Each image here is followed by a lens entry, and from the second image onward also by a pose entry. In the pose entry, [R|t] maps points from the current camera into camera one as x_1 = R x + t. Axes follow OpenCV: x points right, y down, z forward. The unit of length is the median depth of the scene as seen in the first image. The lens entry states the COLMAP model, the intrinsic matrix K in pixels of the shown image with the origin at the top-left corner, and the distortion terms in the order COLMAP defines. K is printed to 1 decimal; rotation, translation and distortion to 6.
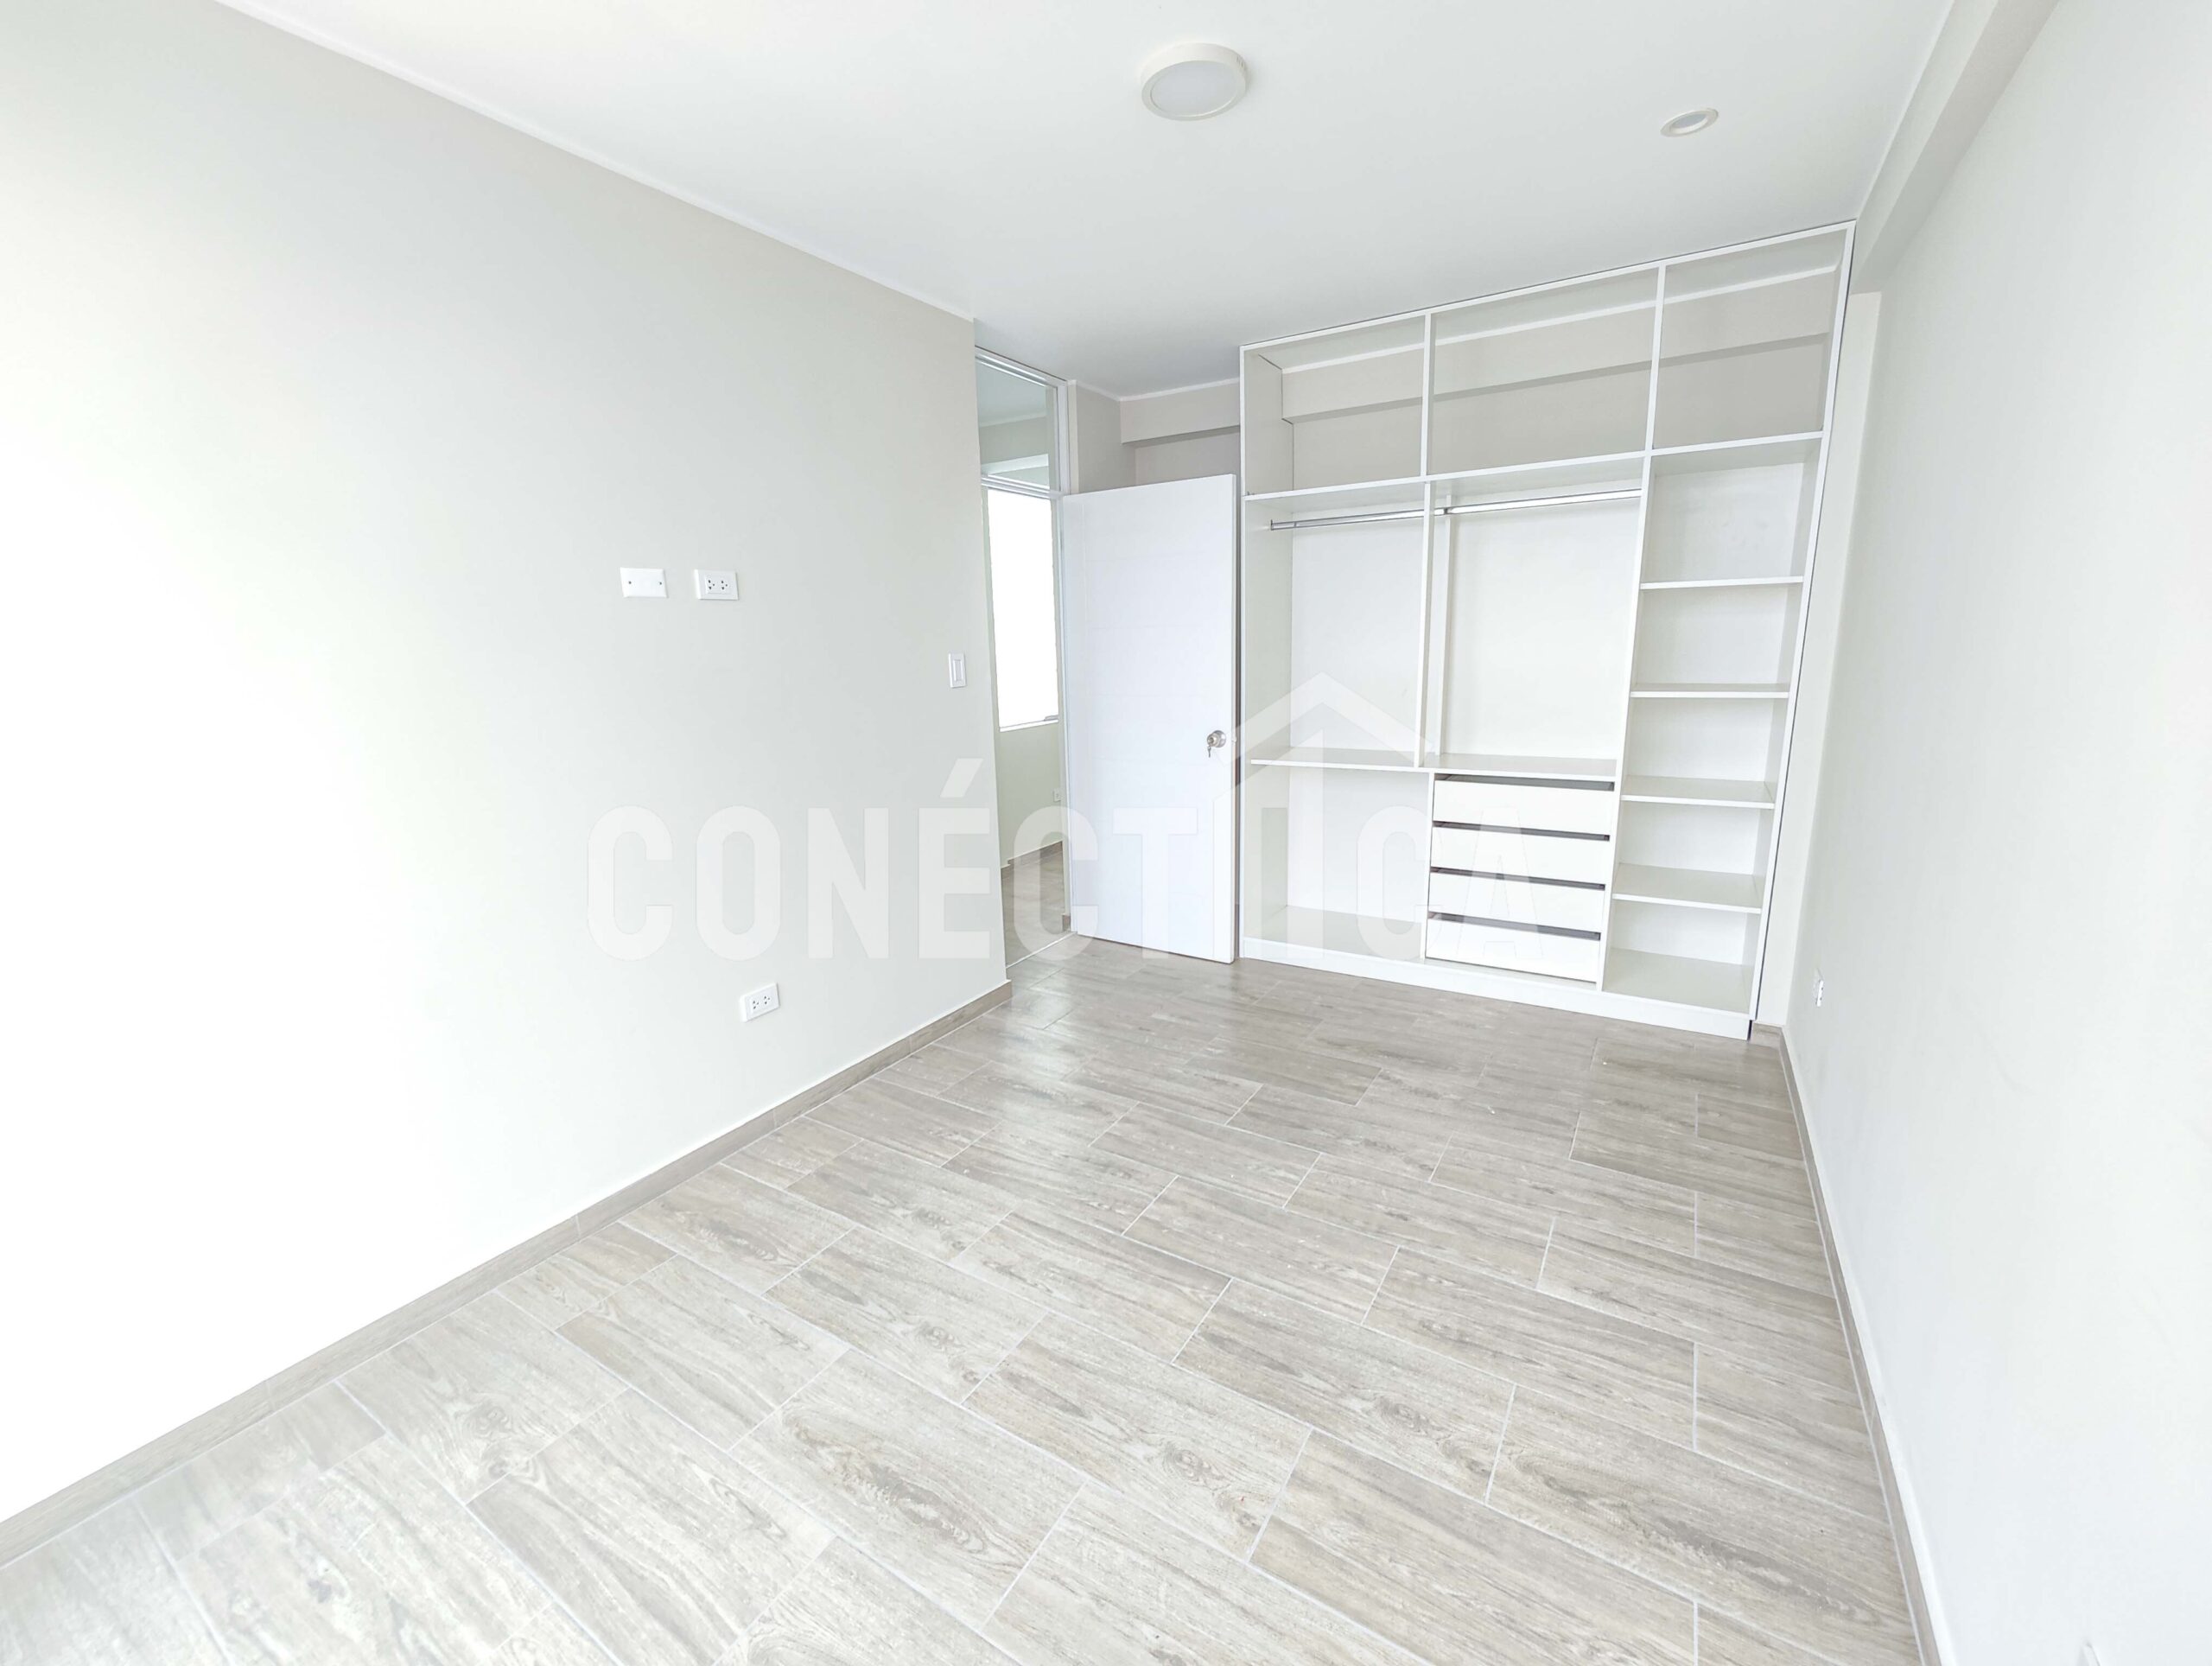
lens RADIAL K [[917.5, 0, 1106.0], [0, 917.5, 833.0], [0, 0, 1]] dist [0.001255, -0.000026]
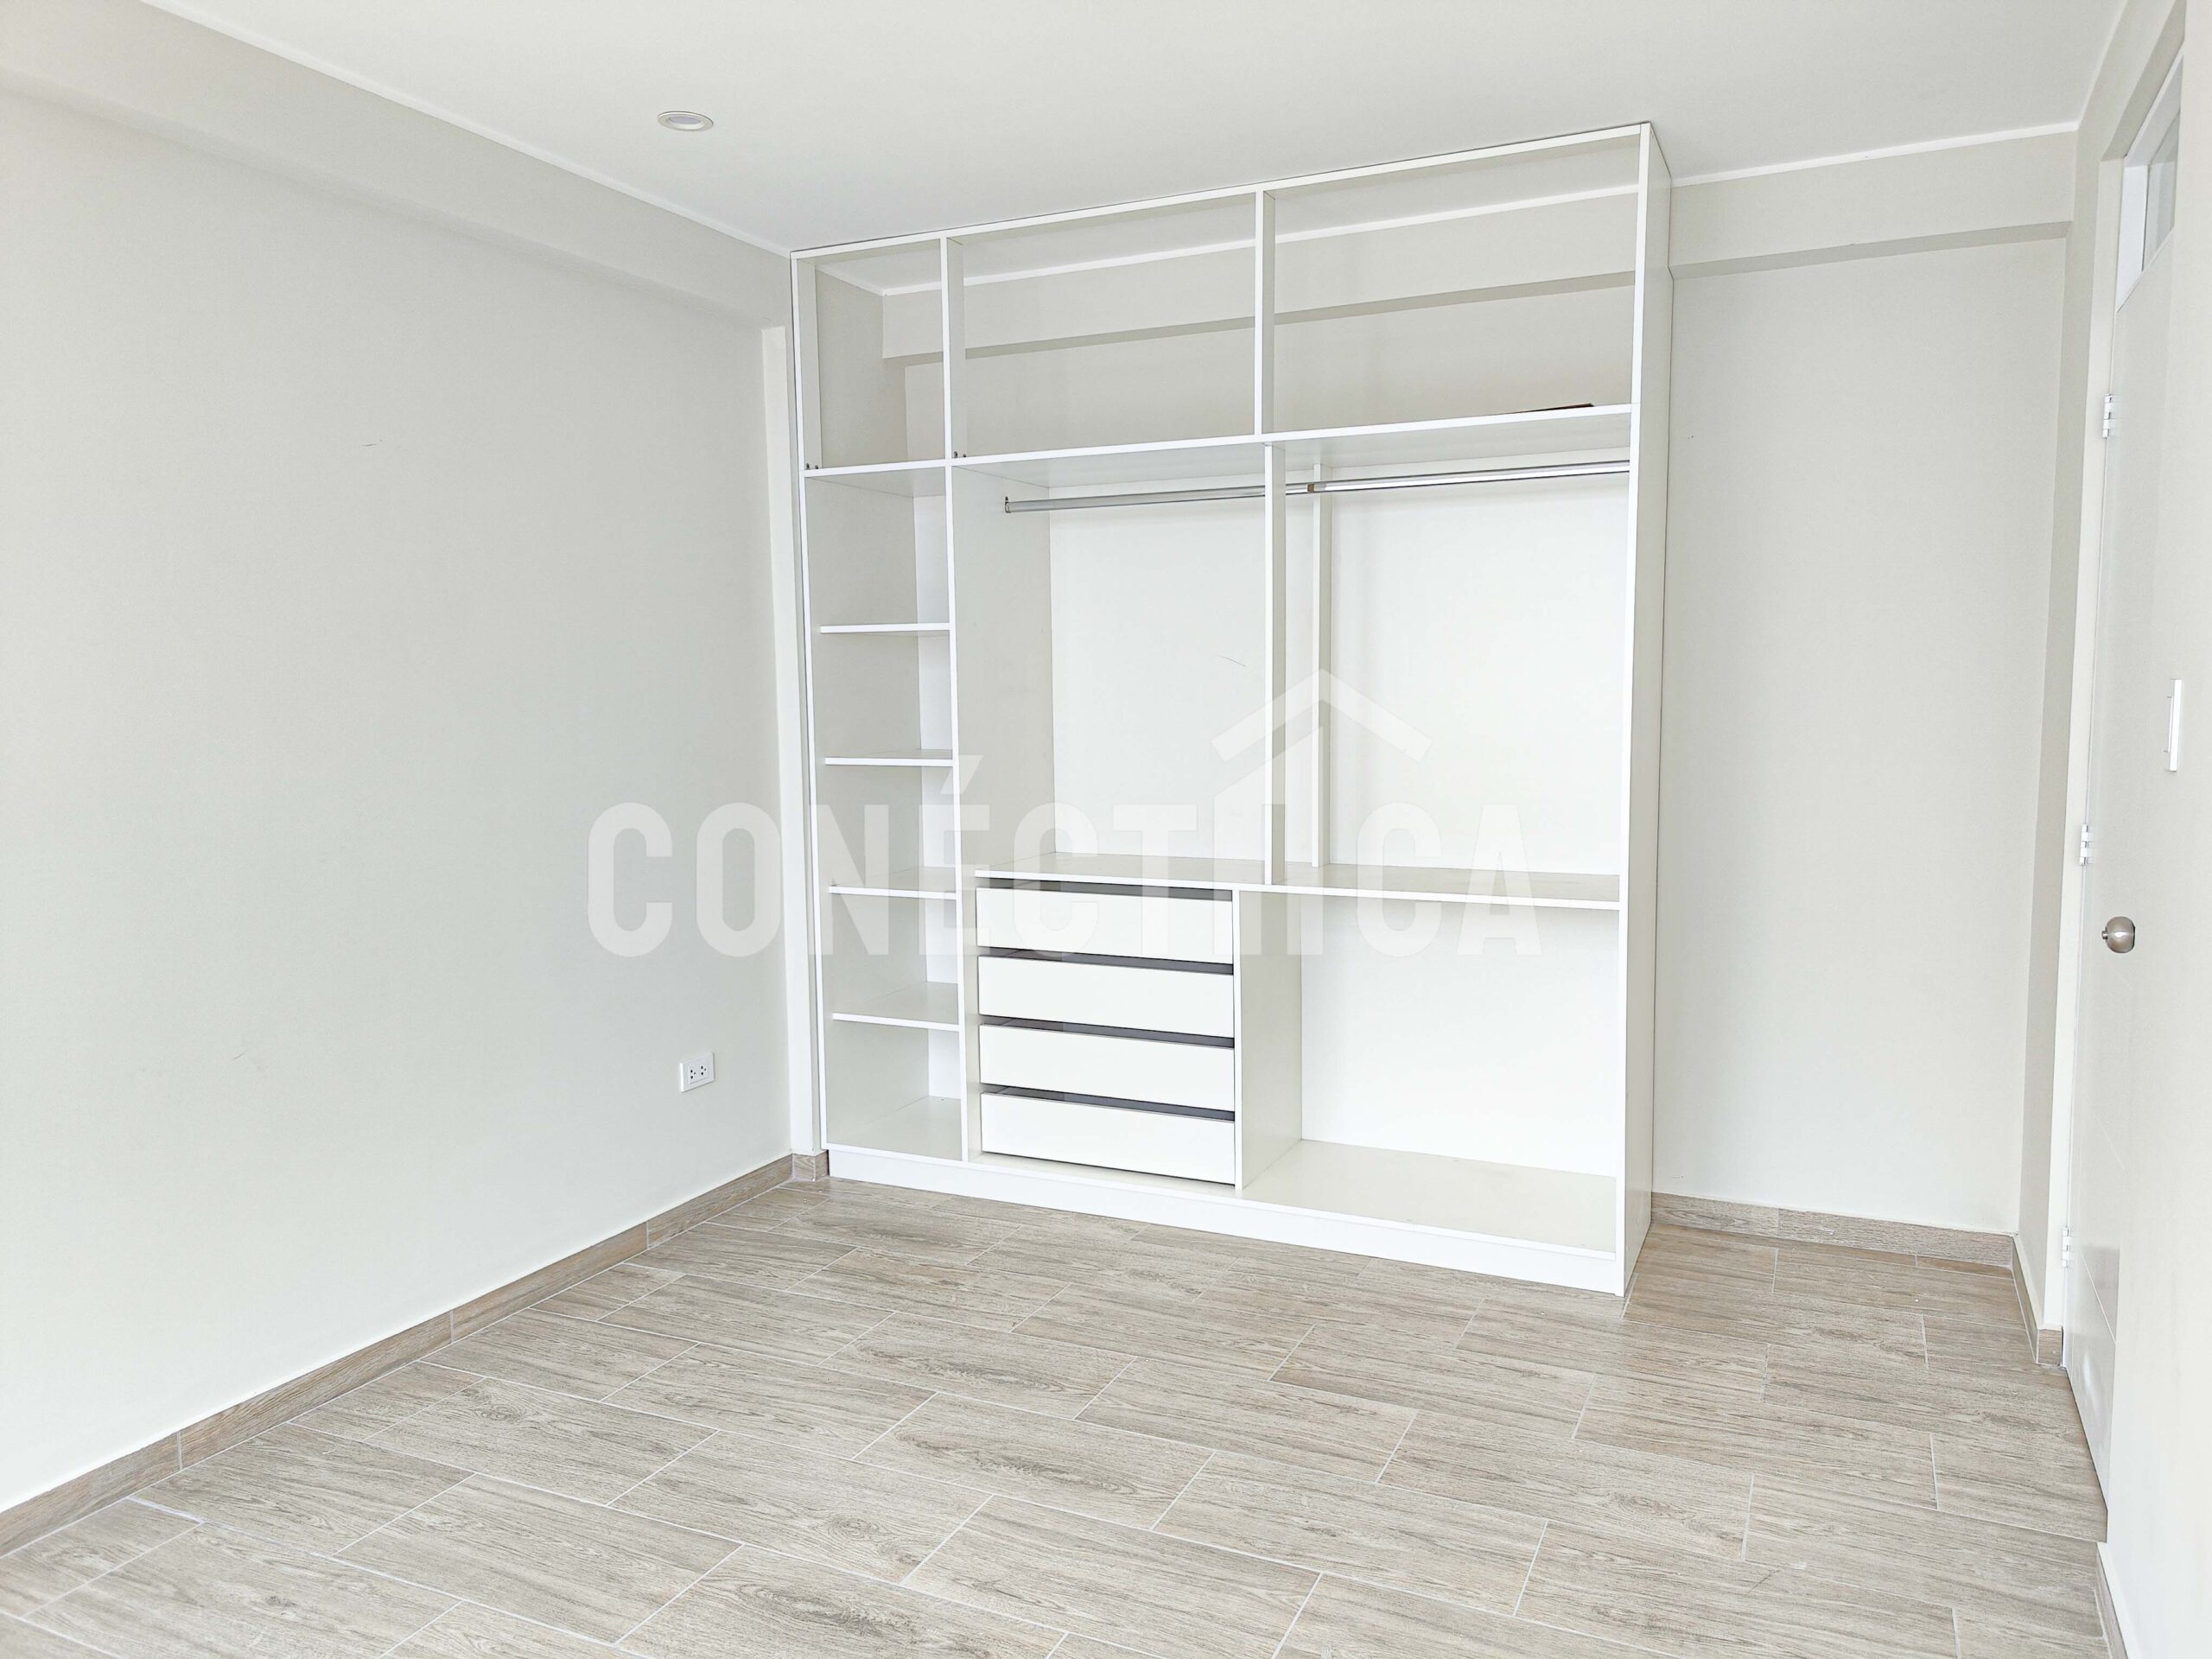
lens RADIAL K [[1585.6, 0, 1109.7], [0, 1585.6, 868.5], [0, 0, 1]] dist [-0.001093, 0.001637]
pose [[0.992572, -0.006813, 0.121467, 0.112096], [0.017667, 0.995919, -0.088501, 0.012484], [-0.120368, 0.089989, 0.988642, -0.068359]]
